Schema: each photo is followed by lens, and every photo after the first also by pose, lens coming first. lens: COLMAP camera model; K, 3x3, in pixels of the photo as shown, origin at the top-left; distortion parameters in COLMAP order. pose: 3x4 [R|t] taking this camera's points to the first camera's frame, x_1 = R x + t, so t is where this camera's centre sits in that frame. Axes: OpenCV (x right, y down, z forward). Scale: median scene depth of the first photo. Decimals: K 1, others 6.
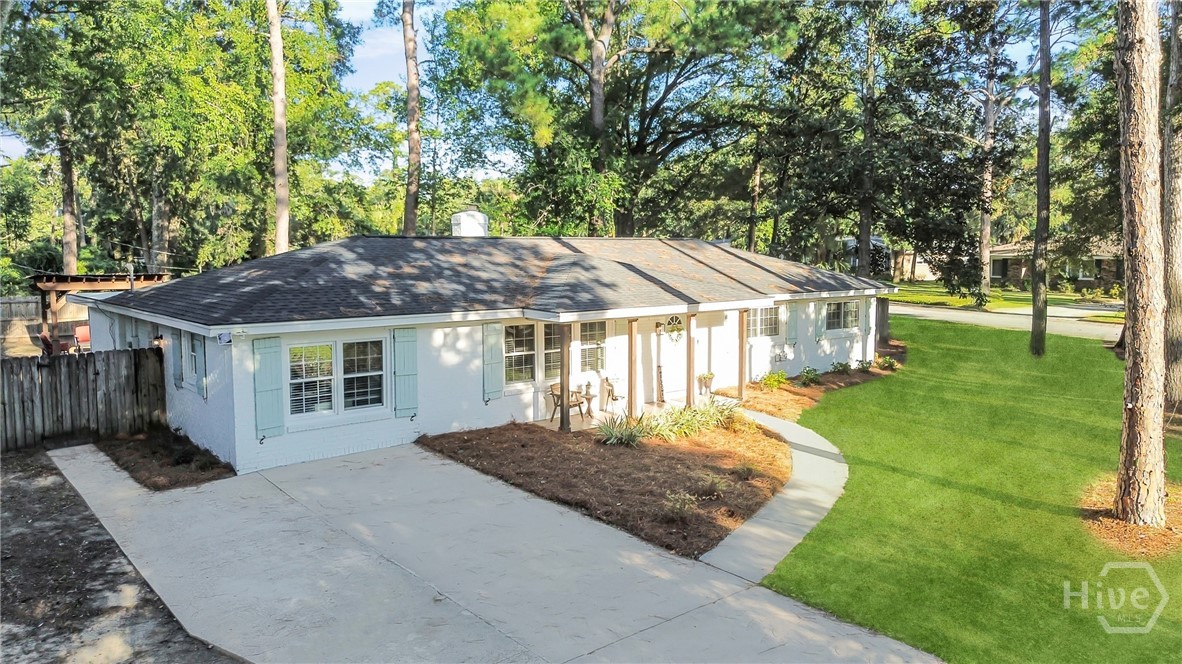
lens RADIAL K [[843.3, 0, 591.0], [0, 843.3, 332.0], [0, 0, 1]] dist [0.062918, -0.001075]
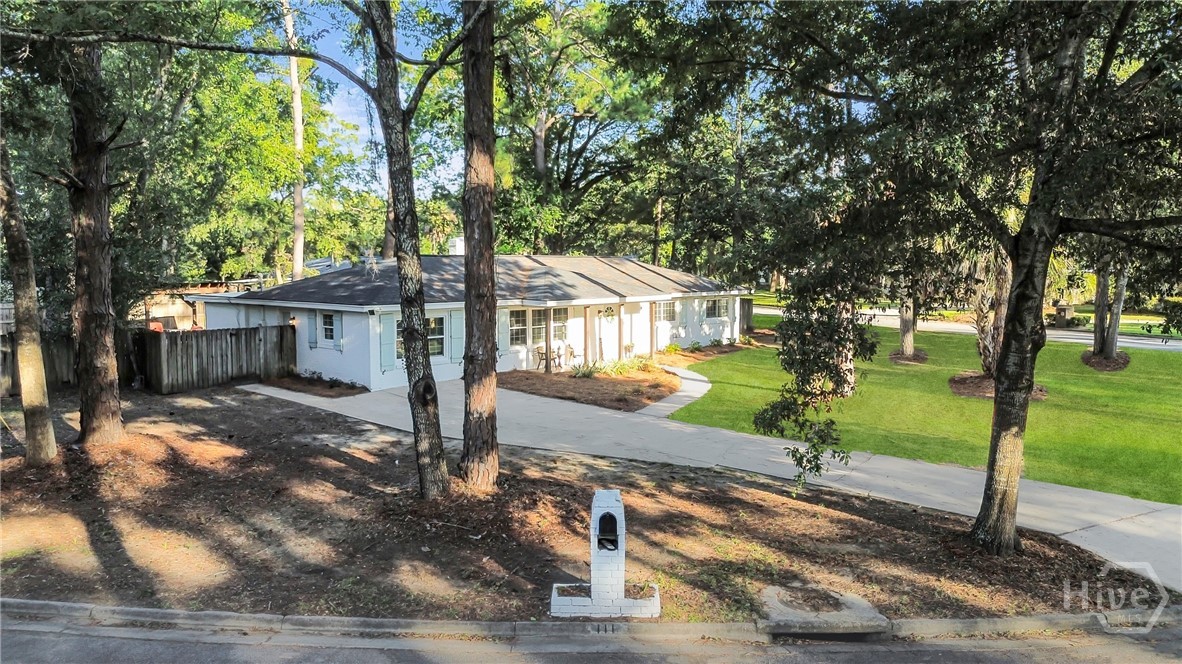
lens RADIAL K [[843.3, 0, 591.0], [0, 843.3, 332.0], [0, 0, 1]] dist [0.062918, -0.001075]
pose [[0.993757, -0.007996, 0.111279, -0.095394], [0.009918, 0.999811, -0.016731, 0.047553], [-0.111124, 0.017730, 0.993648, -0.480455]]
